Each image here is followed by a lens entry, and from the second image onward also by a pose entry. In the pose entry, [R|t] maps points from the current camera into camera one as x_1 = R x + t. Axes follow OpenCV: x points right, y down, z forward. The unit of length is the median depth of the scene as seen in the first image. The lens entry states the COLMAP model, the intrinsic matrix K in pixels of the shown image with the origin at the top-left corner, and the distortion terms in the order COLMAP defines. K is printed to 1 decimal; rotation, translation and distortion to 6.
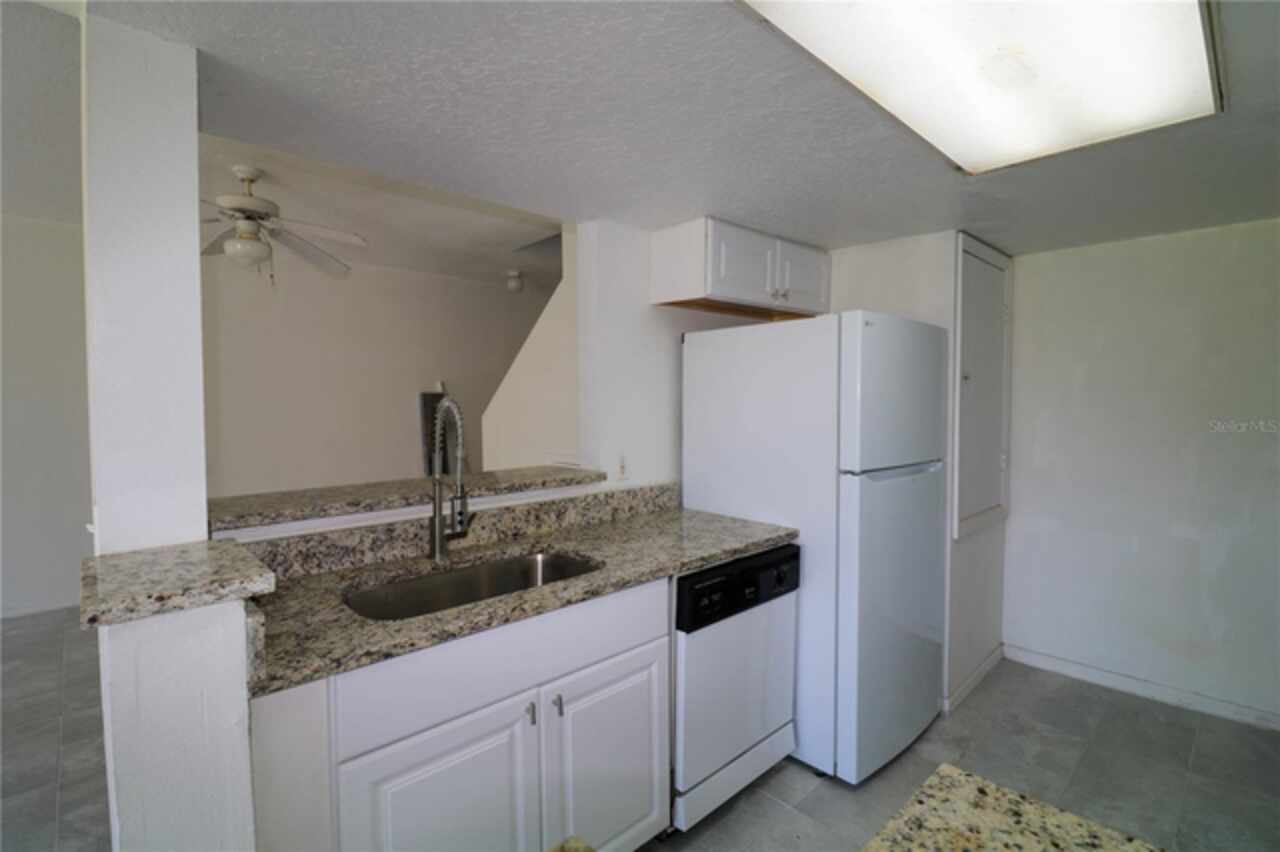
lens RADIAL K [[590.8, 0, 642.9], [0, 590.8, 417.7], [0, 0, 1]] dist [-0.001445, -0.007933]
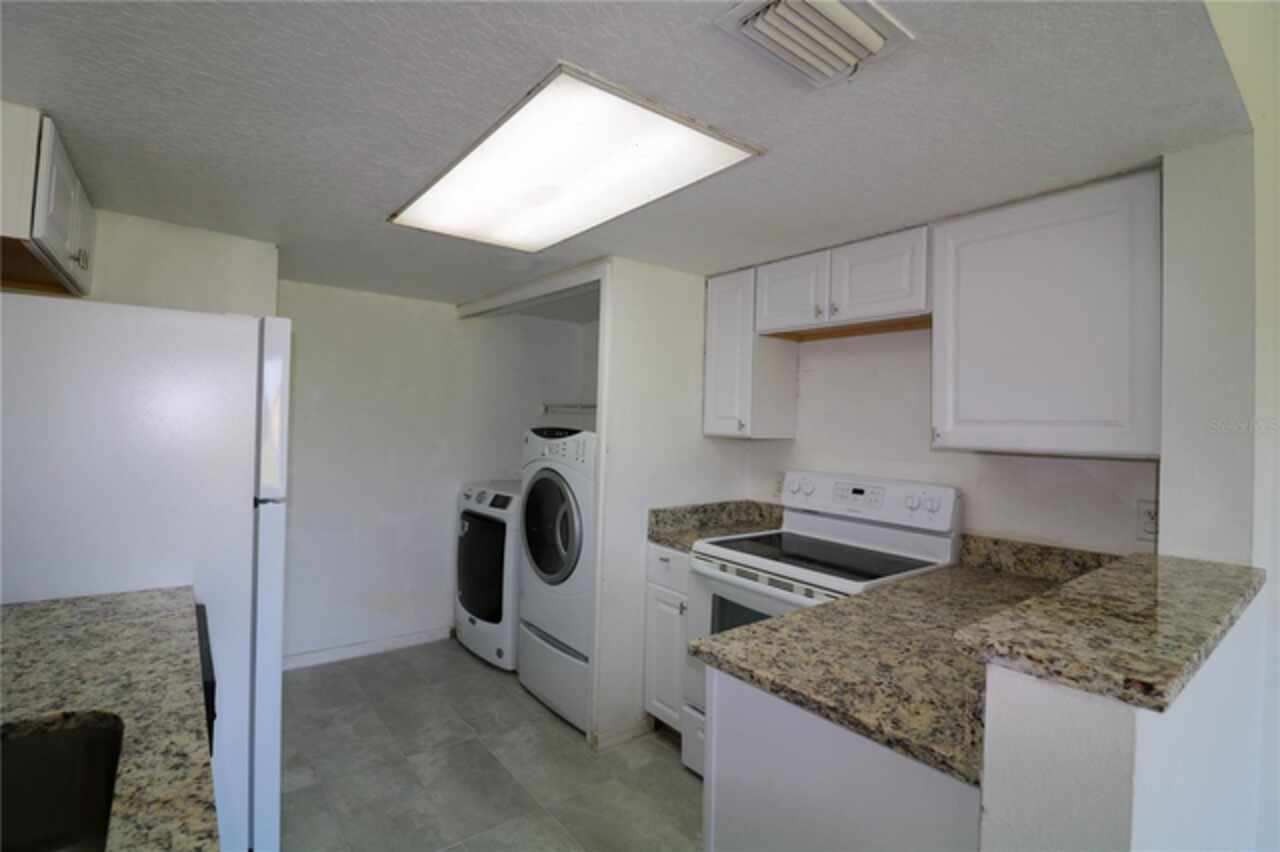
lens RADIAL K [[590.8, 0, 642.9], [0, 590.8, 417.7], [0, 0, 1]] dist [-0.001445, -0.007933]
pose [[0.103150, 0.016304, 0.994532, -0.464043], [0.003560, 0.999853, -0.016761, -0.013522], [-0.994659, 0.005269, 0.103077, 0.361990]]
